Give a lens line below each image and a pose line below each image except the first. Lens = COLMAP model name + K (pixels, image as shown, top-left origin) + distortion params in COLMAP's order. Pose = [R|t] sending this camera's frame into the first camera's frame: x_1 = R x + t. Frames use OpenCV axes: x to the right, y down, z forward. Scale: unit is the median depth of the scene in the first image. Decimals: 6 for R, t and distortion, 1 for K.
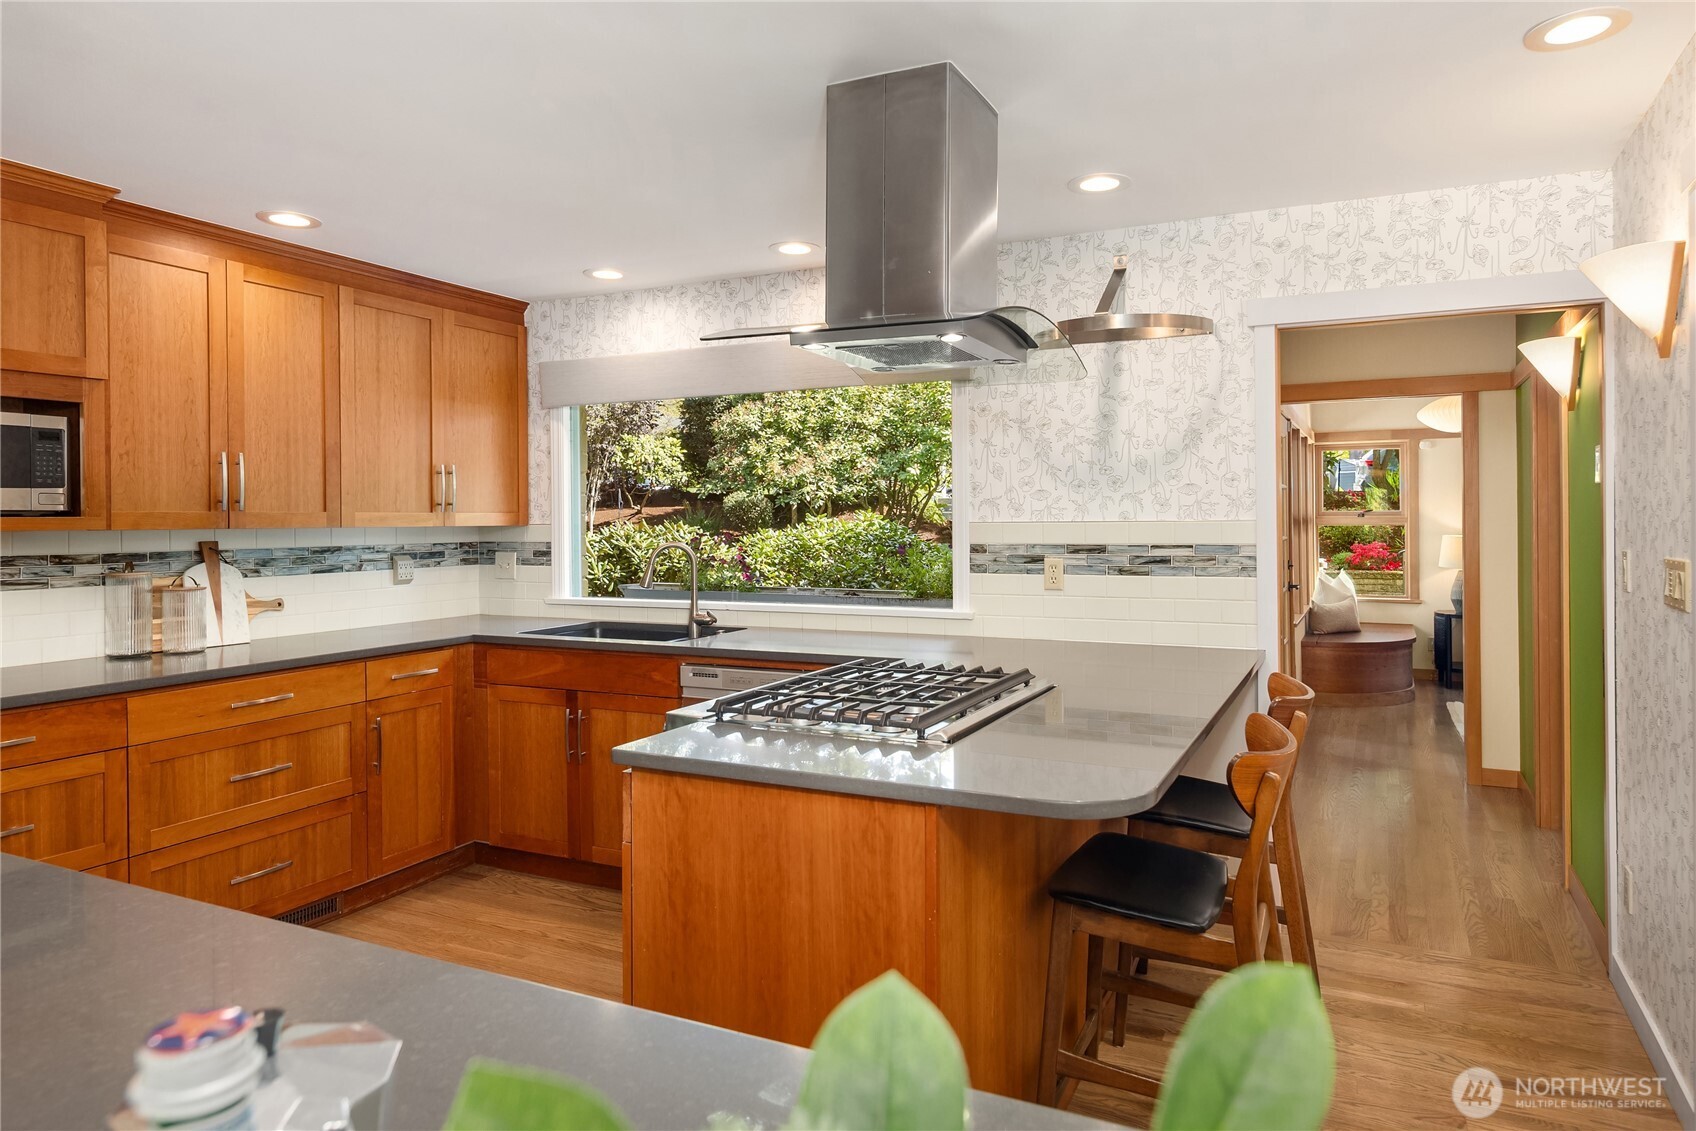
lens RADIAL K [[1034.8, 0, 902.1], [0, 1034.8, 525.4], [0, 0, 1]] dist [0.006169, -0.000297]
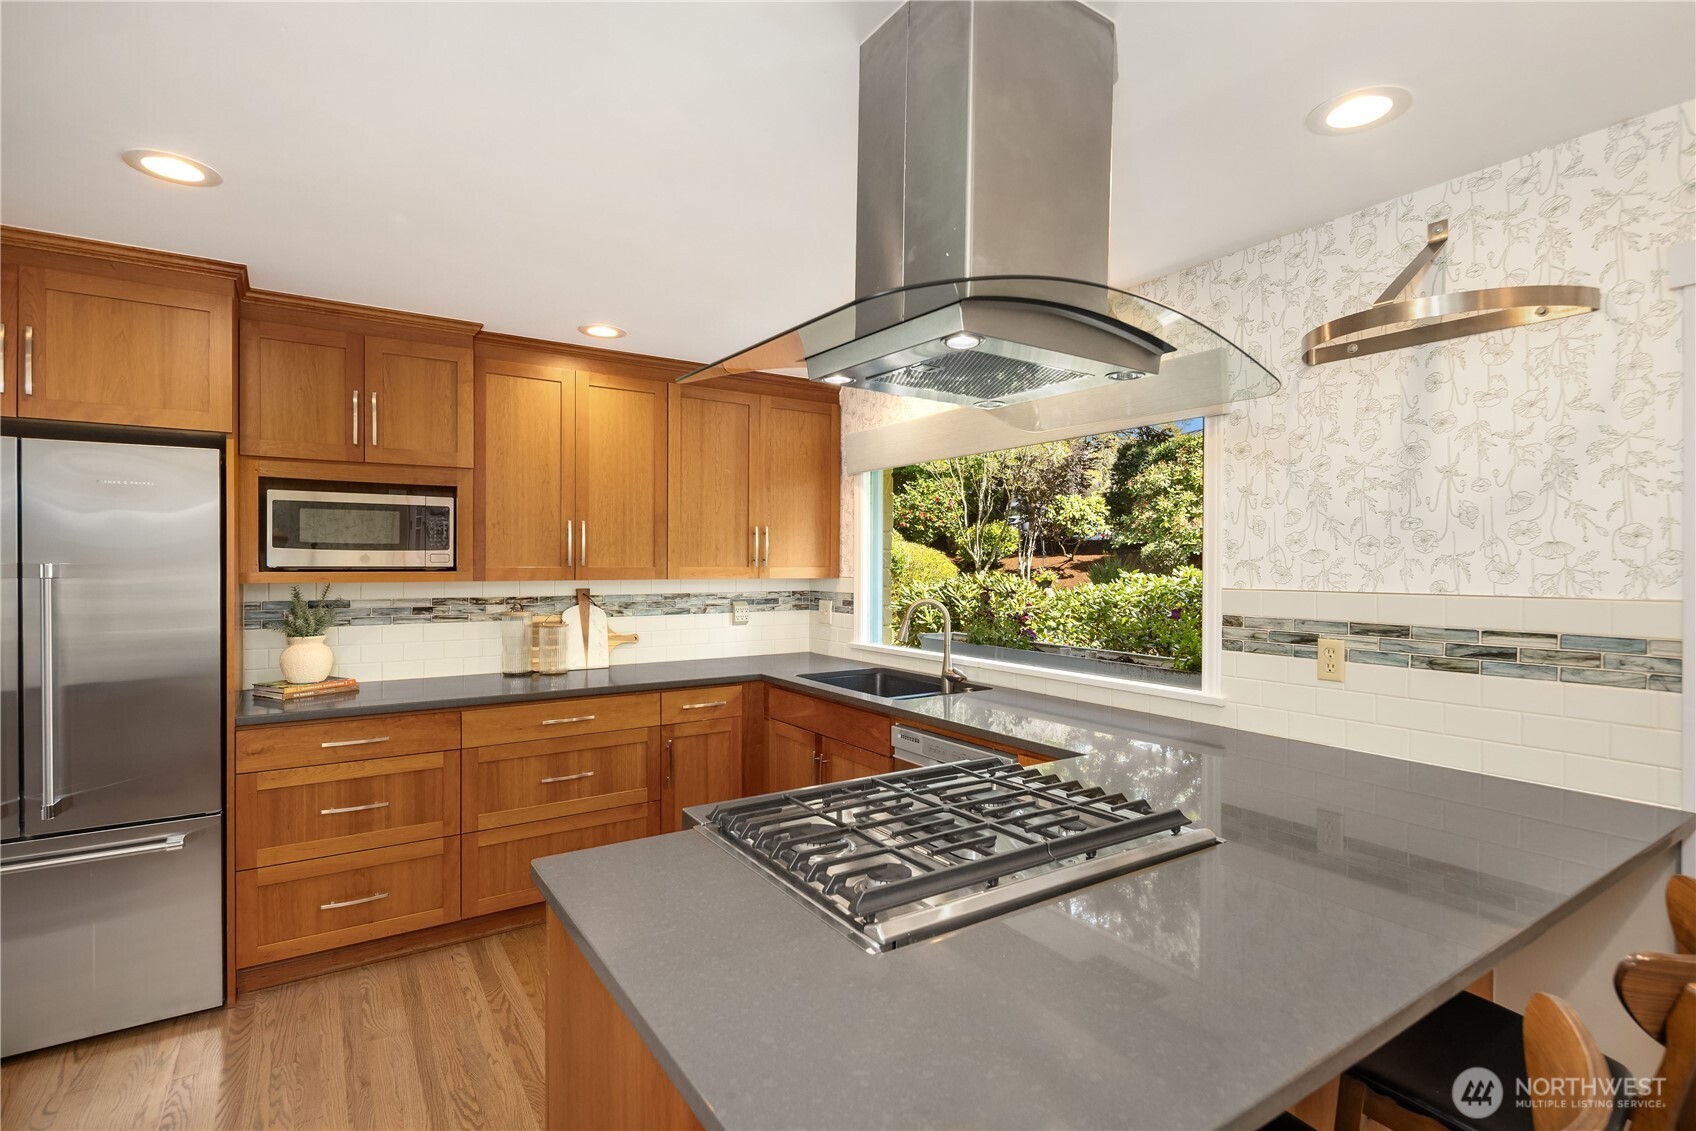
lens RADIAL K [[820.6, 0, 852.1], [0, 820.6, 569.9], [0, 0, 1]] dist [0.002300, -0.002306]
pose [[0.849154, 0.013878, -0.527963, 0.167559], [-0.012400, 0.999903, 0.006340, -0.019282], [0.528000, 0.001164, 0.849244, 0.301961]]
